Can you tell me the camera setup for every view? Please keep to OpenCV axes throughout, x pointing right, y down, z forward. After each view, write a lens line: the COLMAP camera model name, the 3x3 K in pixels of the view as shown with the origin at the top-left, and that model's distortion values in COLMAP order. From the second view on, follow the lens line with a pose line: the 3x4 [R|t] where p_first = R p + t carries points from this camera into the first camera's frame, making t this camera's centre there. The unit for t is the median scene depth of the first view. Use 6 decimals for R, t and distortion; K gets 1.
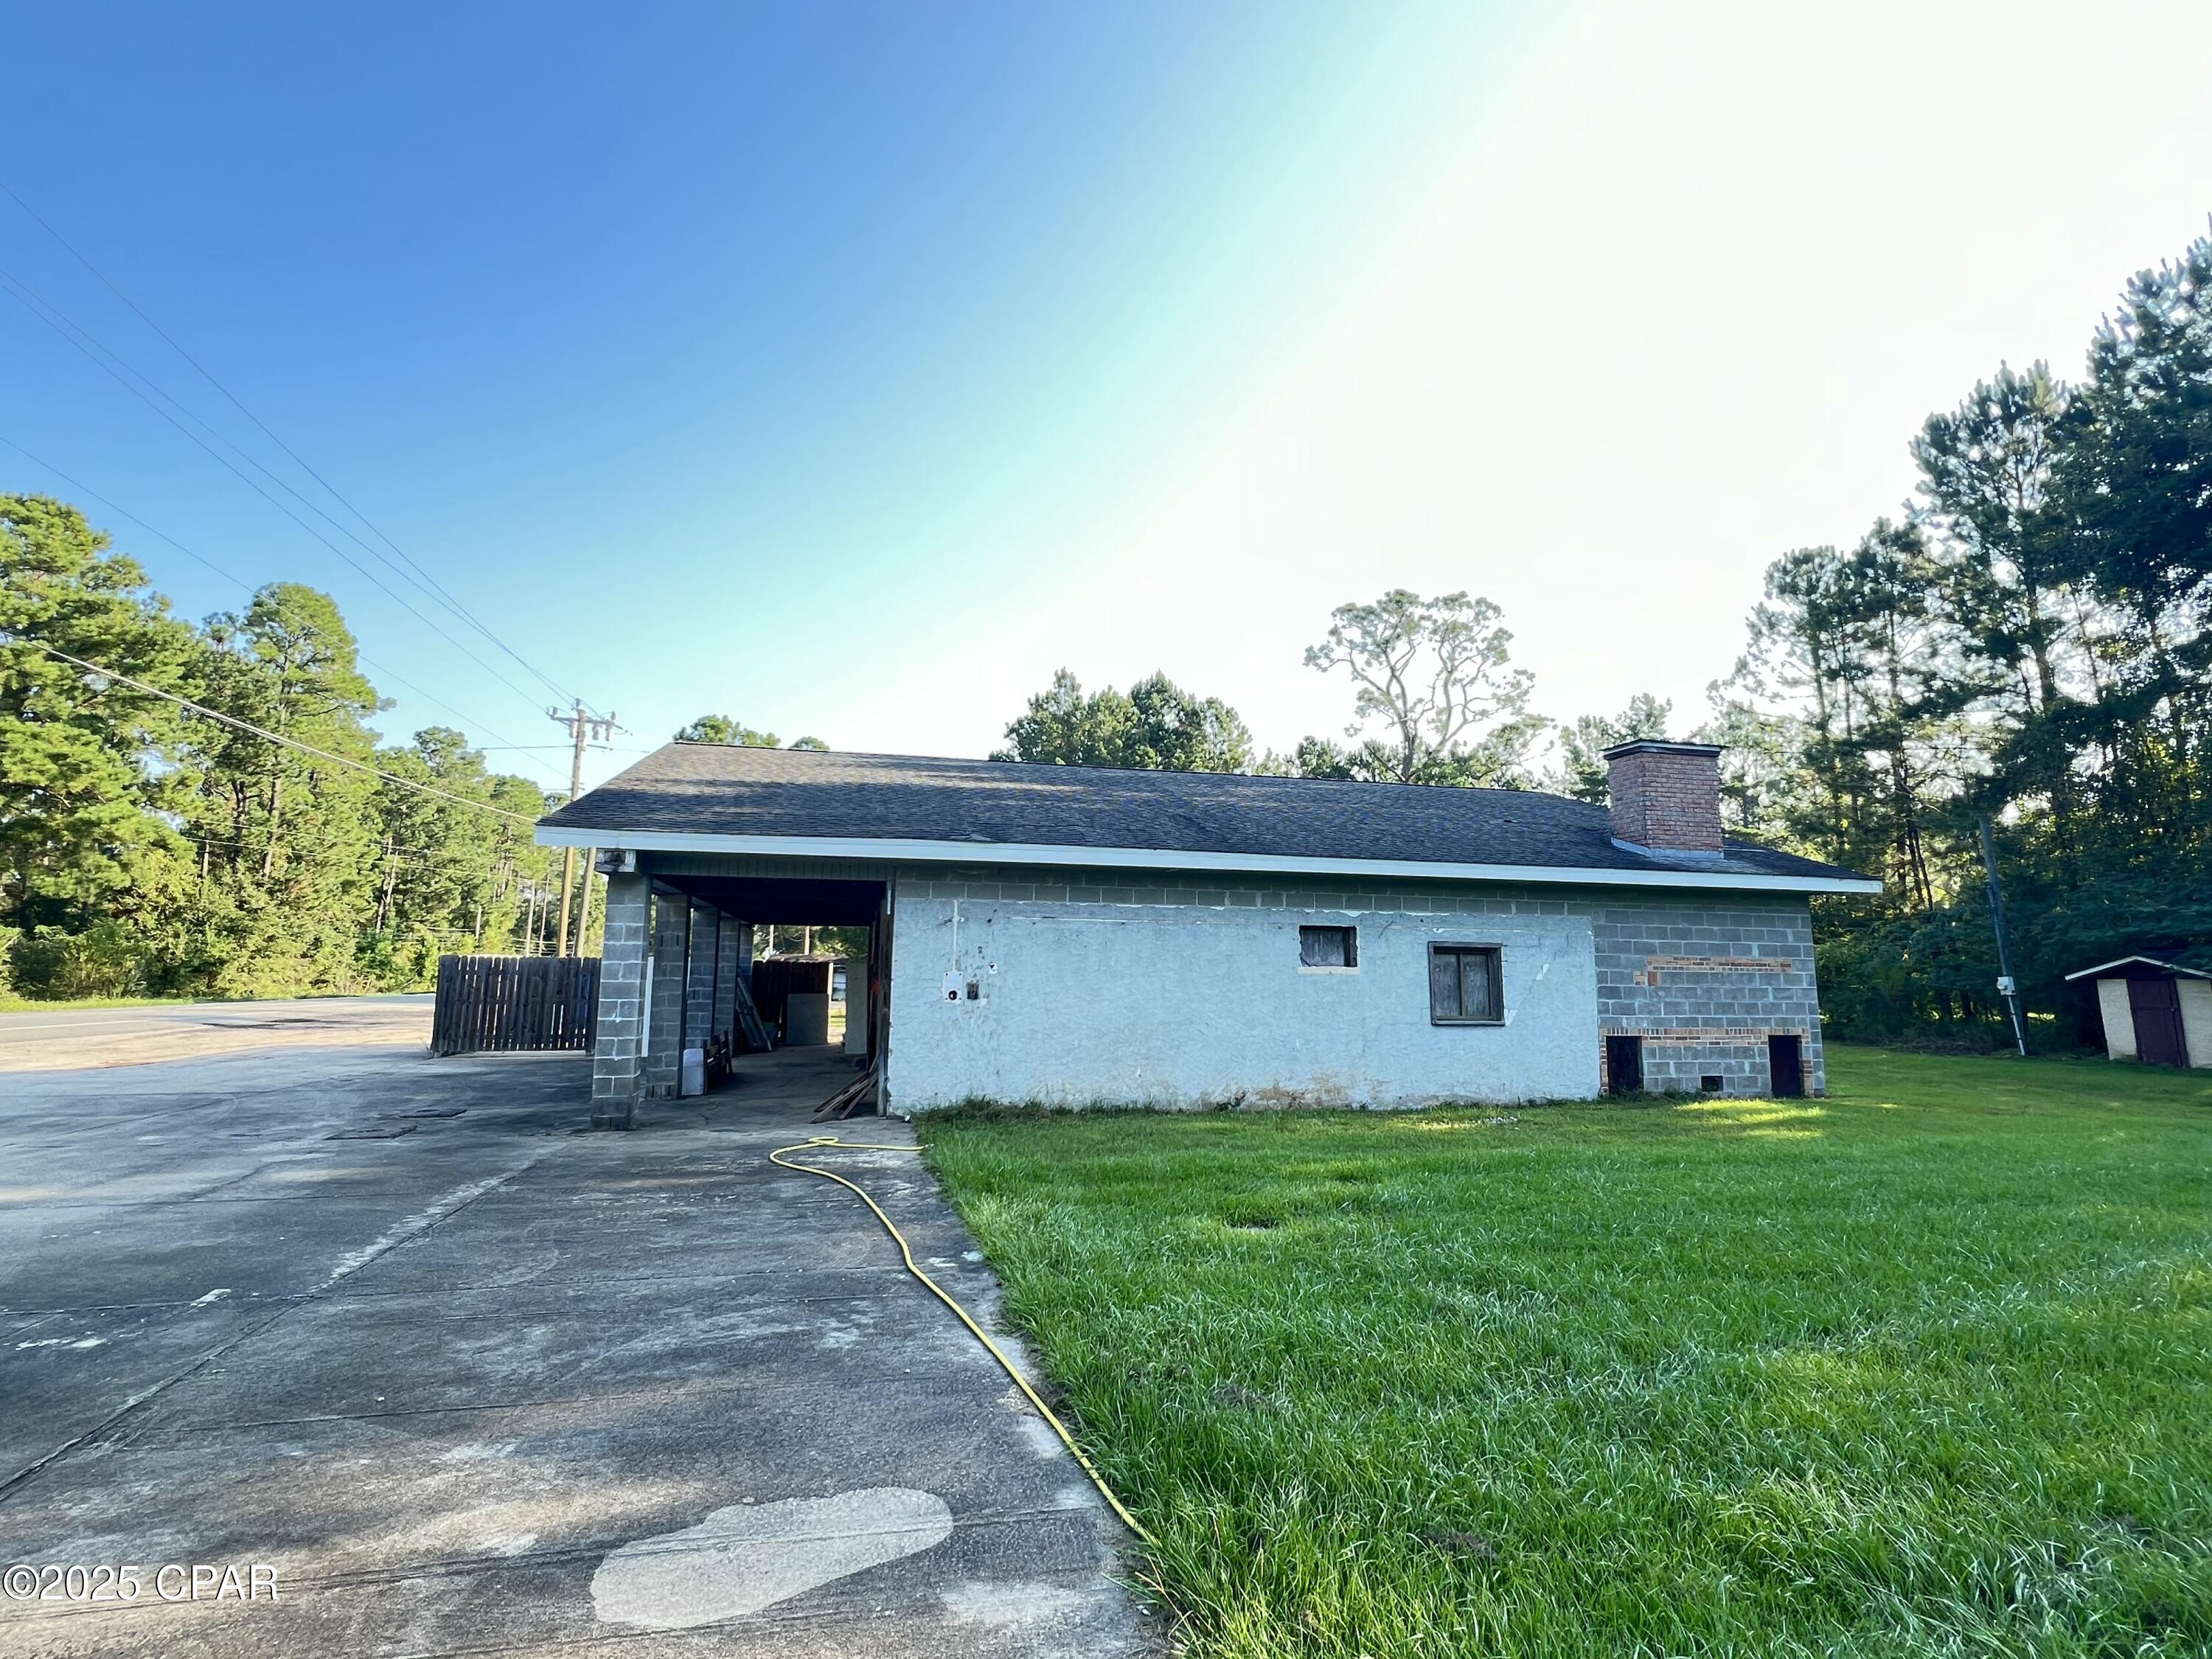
lens RADIAL K [[1064.3, 0, 1103.4], [0, 1064.3, 818.5], [0, 0, 1]] dist [-0.002779, 0.001183]
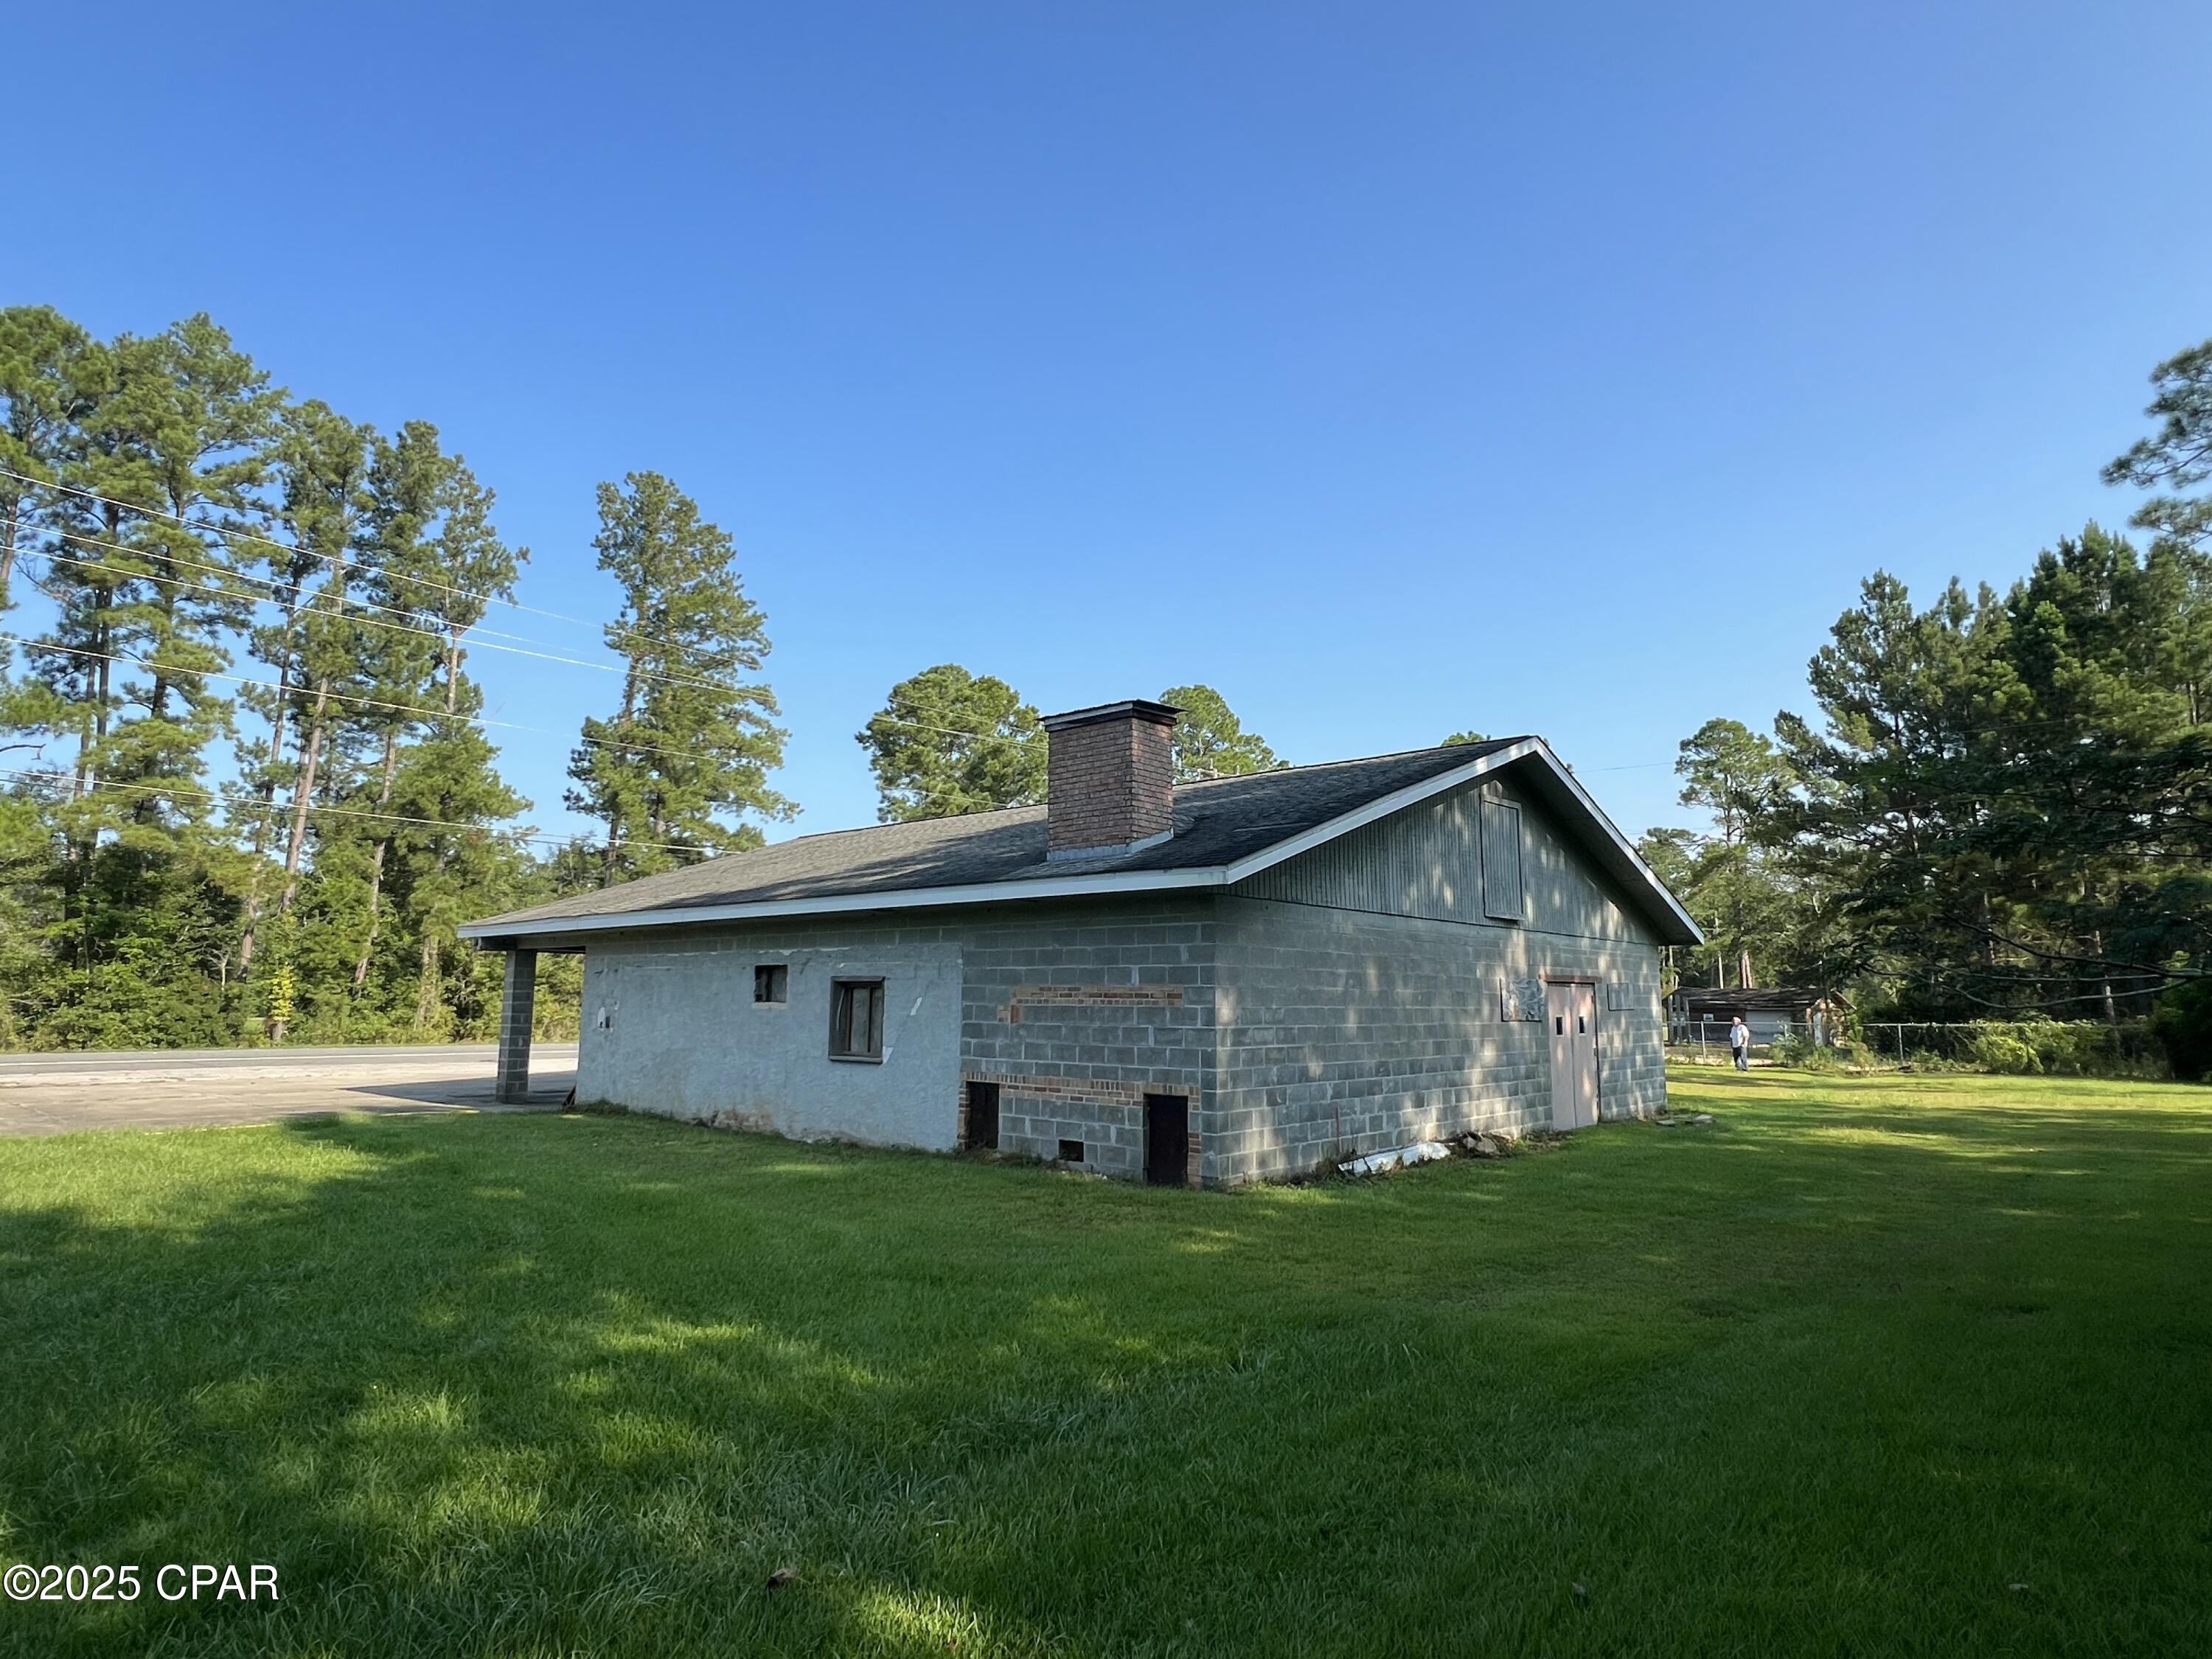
lens RADIAL K [[1239.7, 0, 1103.2], [0, 1239.7, 815.8], [0, 0, 1]] dist [0.006093, 0.000712]
pose [[0.572945, -0.129639, -0.809276, 1.386787], [0.116557, 0.990263, -0.076113, 0.082392], [0.811263, -0.050718, 0.582477, 0.523039]]
